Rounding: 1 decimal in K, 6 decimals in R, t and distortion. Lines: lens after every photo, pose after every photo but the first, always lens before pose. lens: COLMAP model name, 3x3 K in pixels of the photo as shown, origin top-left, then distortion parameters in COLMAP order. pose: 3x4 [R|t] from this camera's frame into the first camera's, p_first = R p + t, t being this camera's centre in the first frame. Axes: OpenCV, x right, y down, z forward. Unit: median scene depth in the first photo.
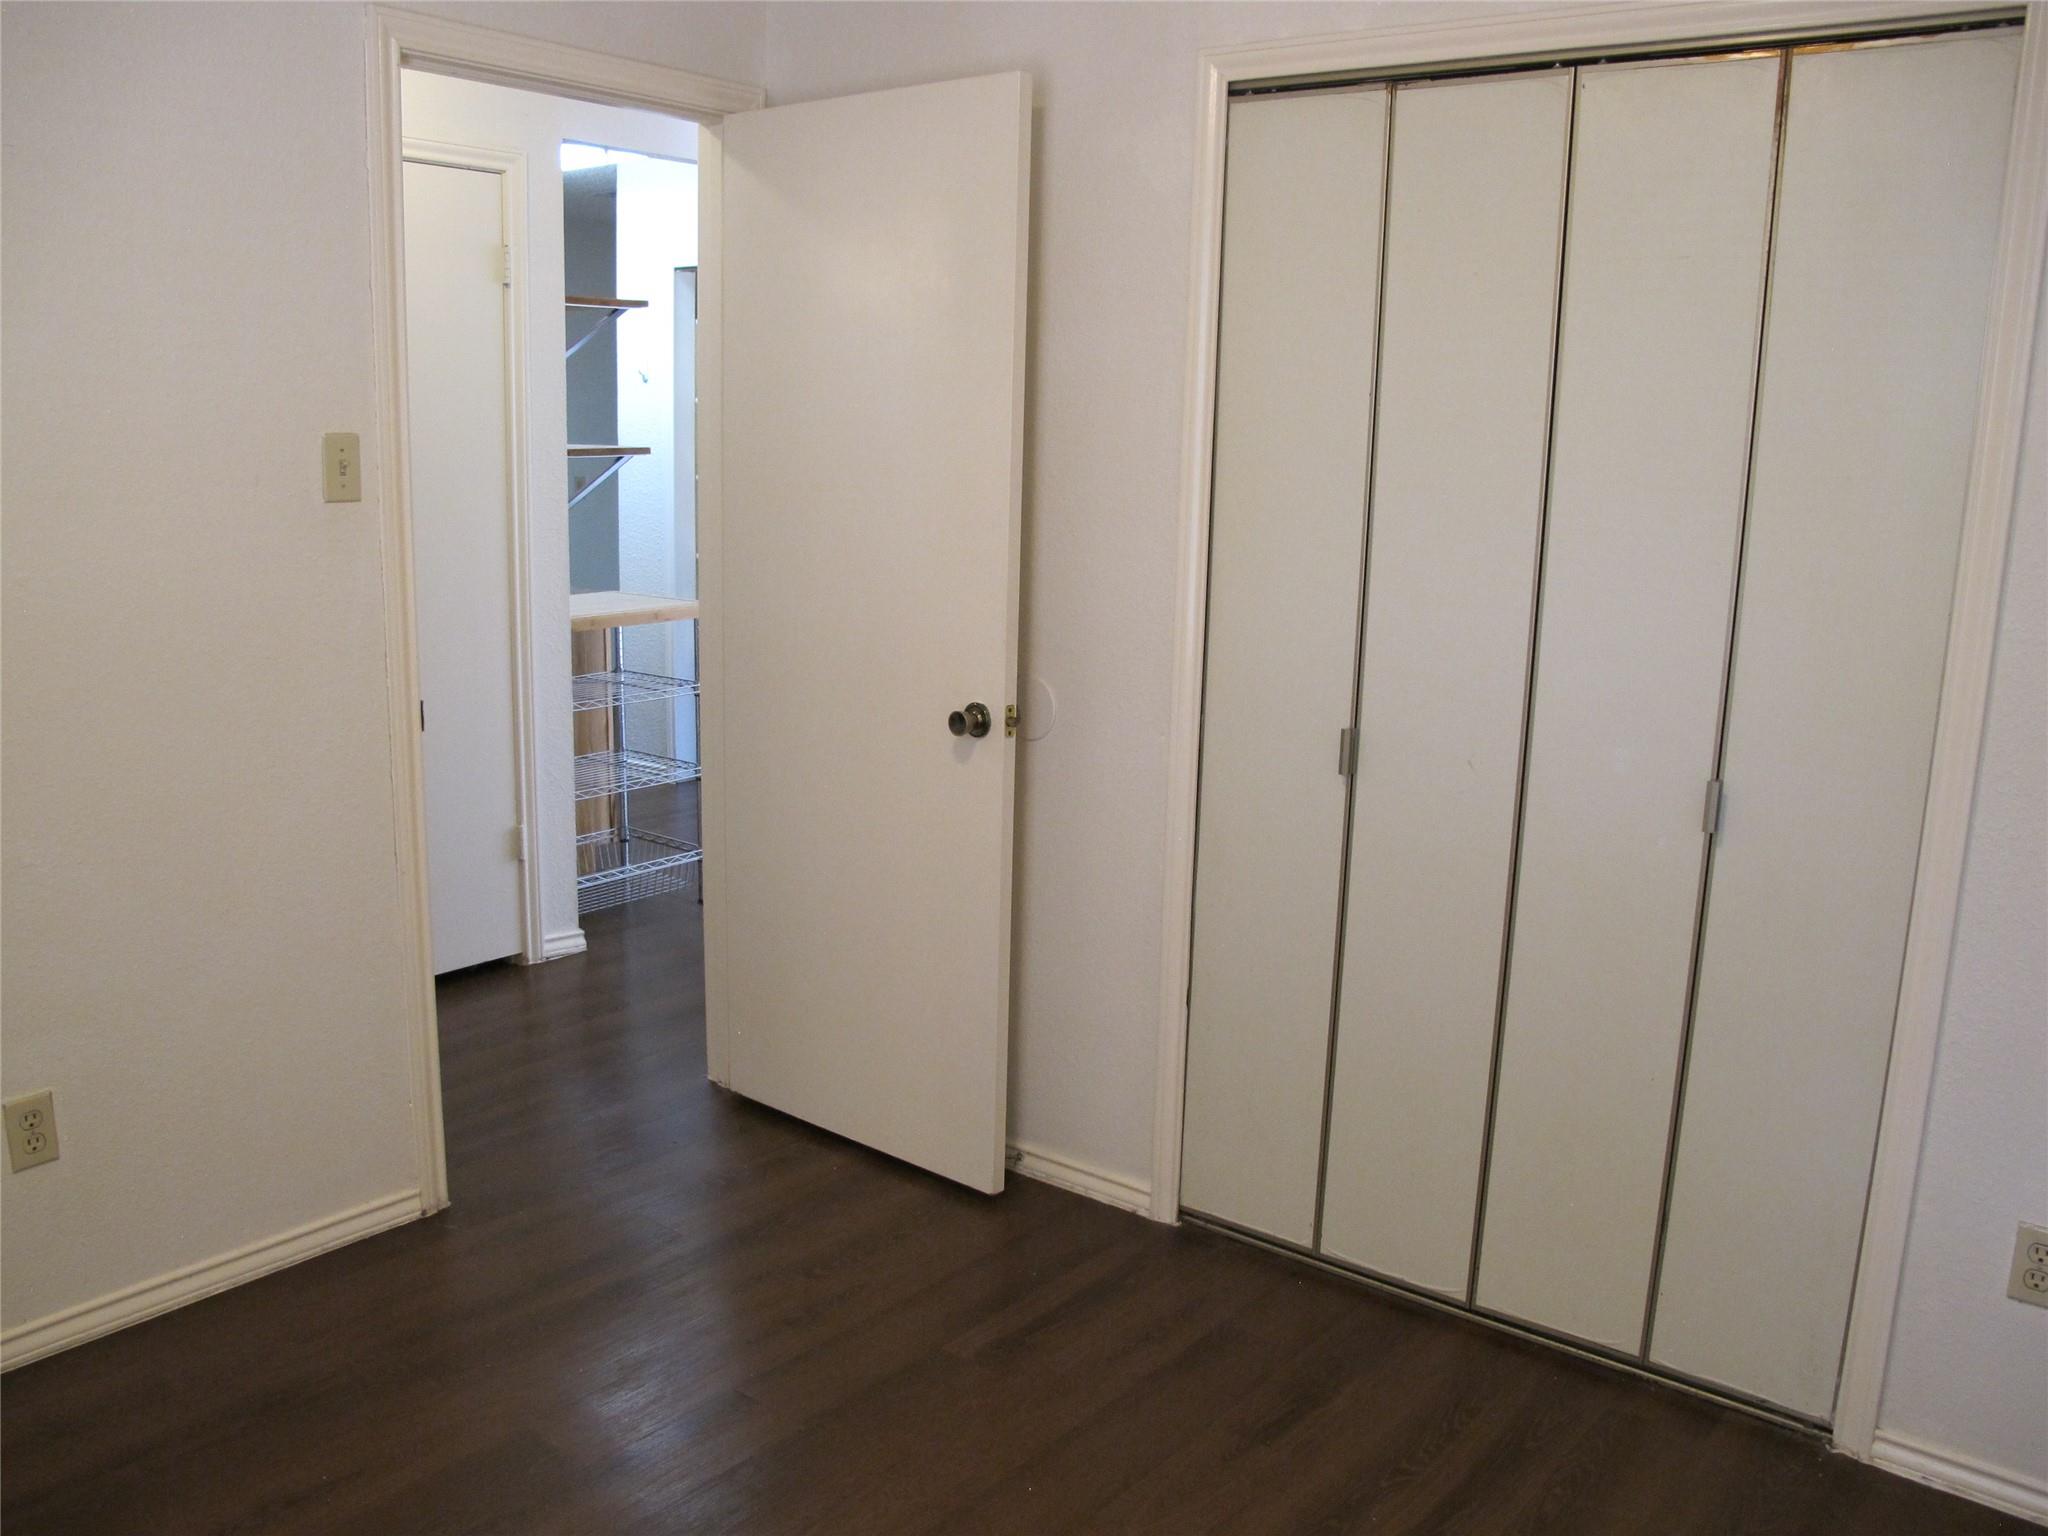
lens RADIAL K [[1731.4, 0, 1027.5], [0, 1731.4, 797.4], [0, 0, 1]] dist [-0.141420, 0.104176]
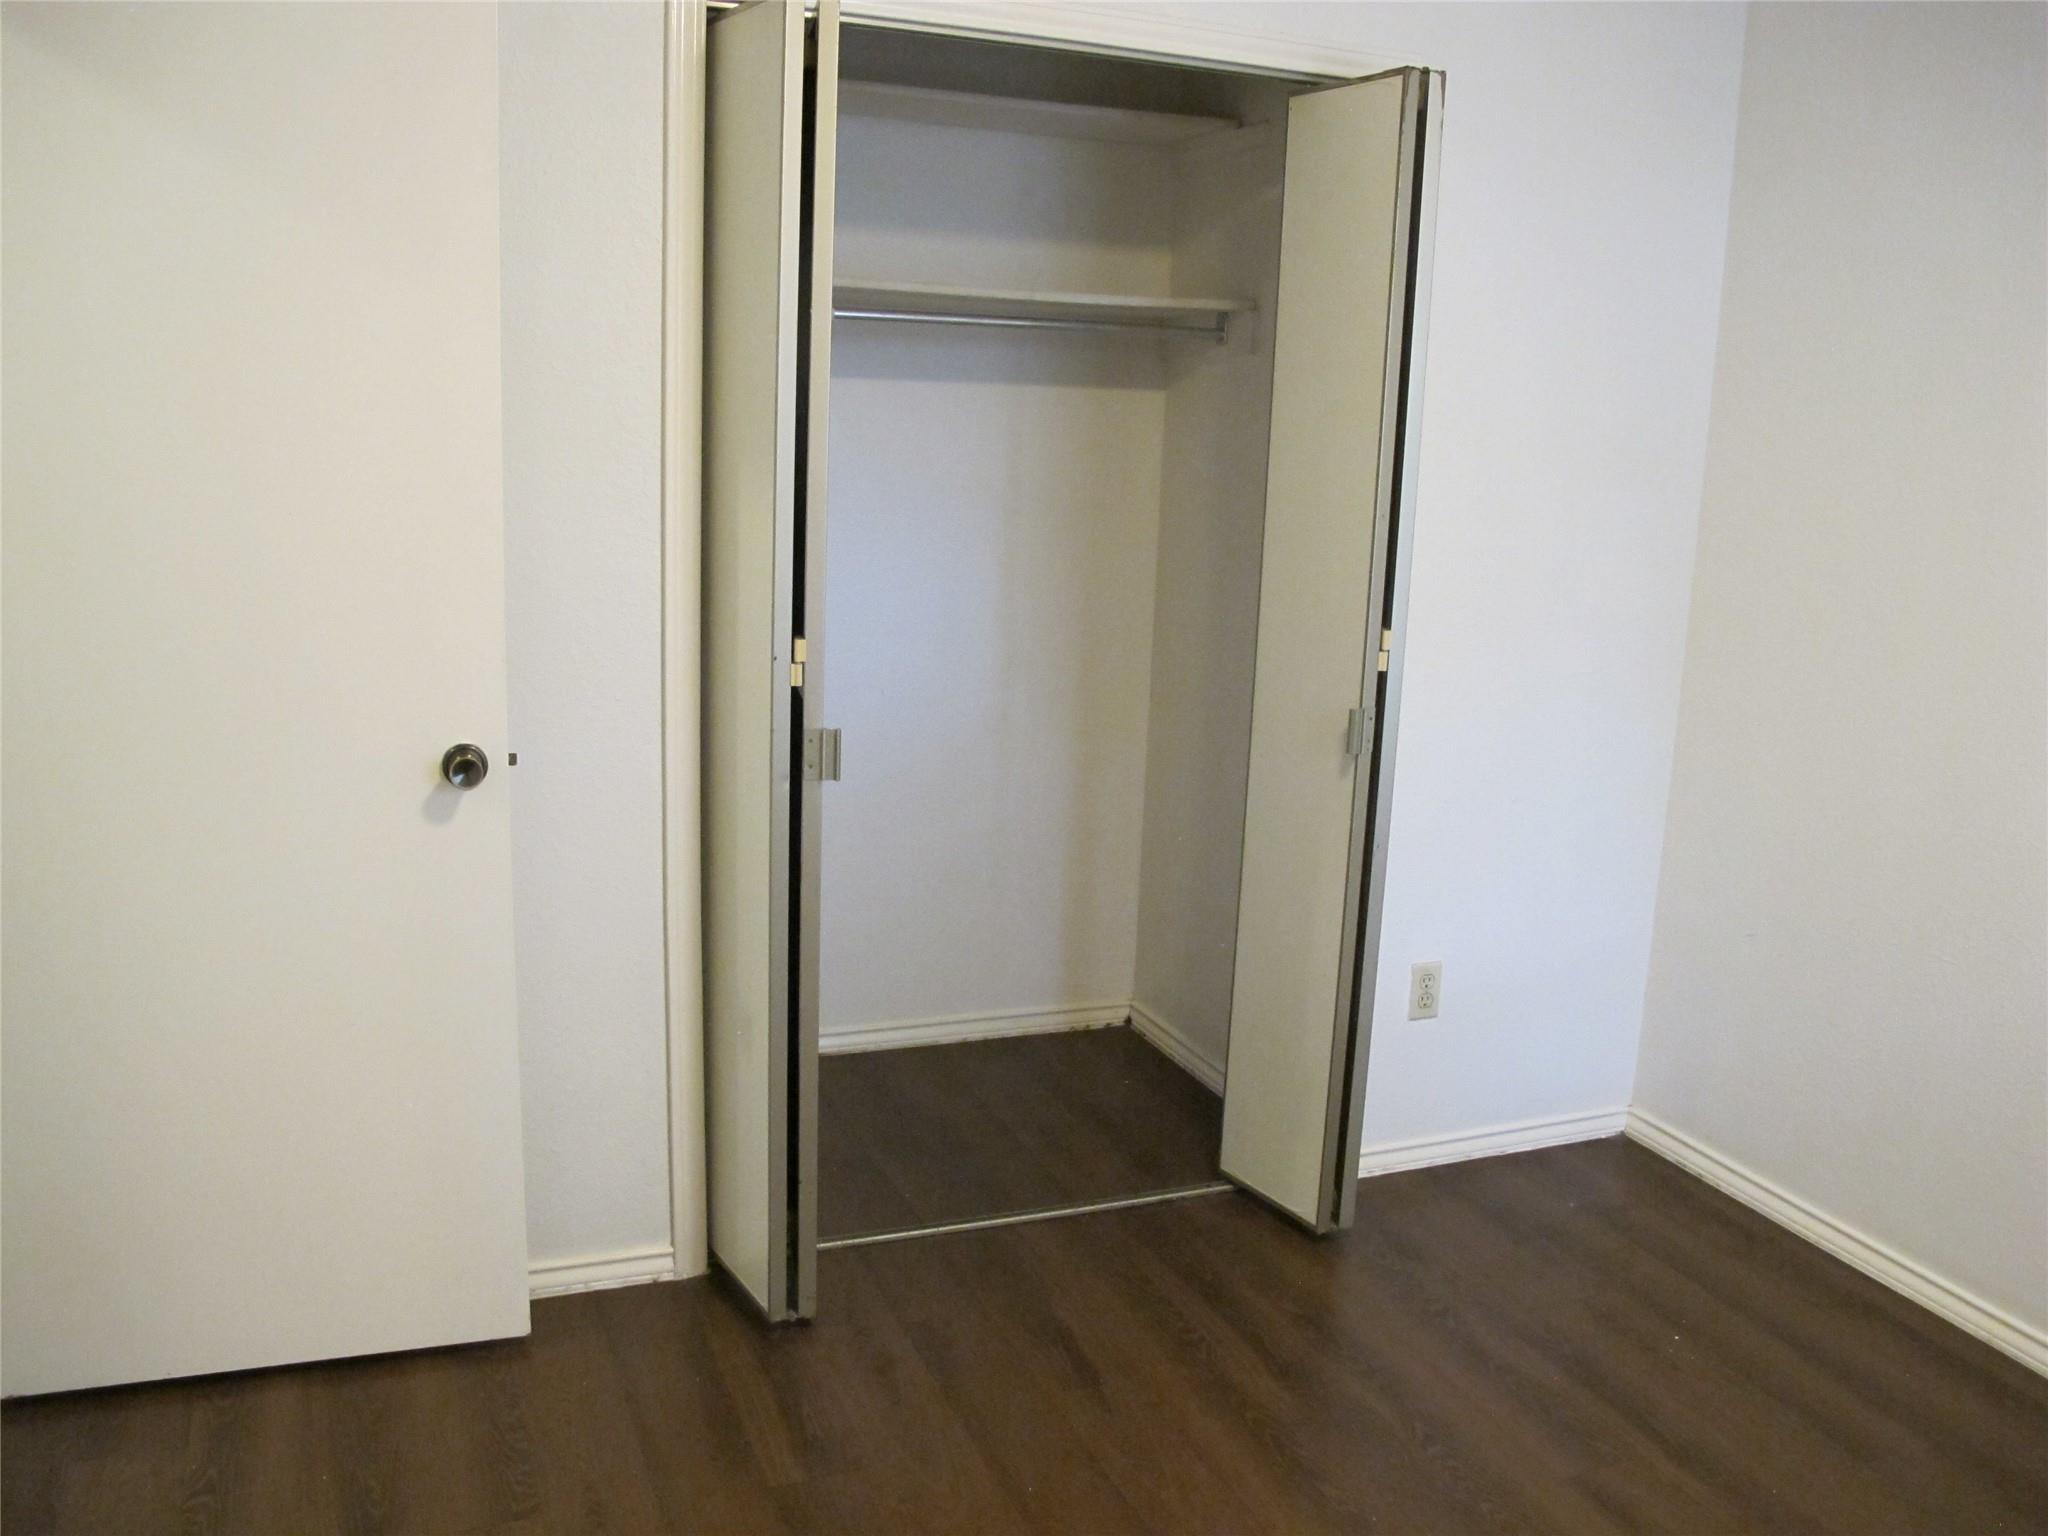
lens RADIAL K [[1731.4, 0, 1027.5], [0, 1731.4, 797.4], [0, 0, 1]] dist [-0.141420, 0.104176]
pose [[0.499802, -0.197971, 0.843212, -0.557498], [0.157115, 0.978100, 0.136513, -0.095729], [-0.851771, 0.064252, 0.519960, 0.384025]]
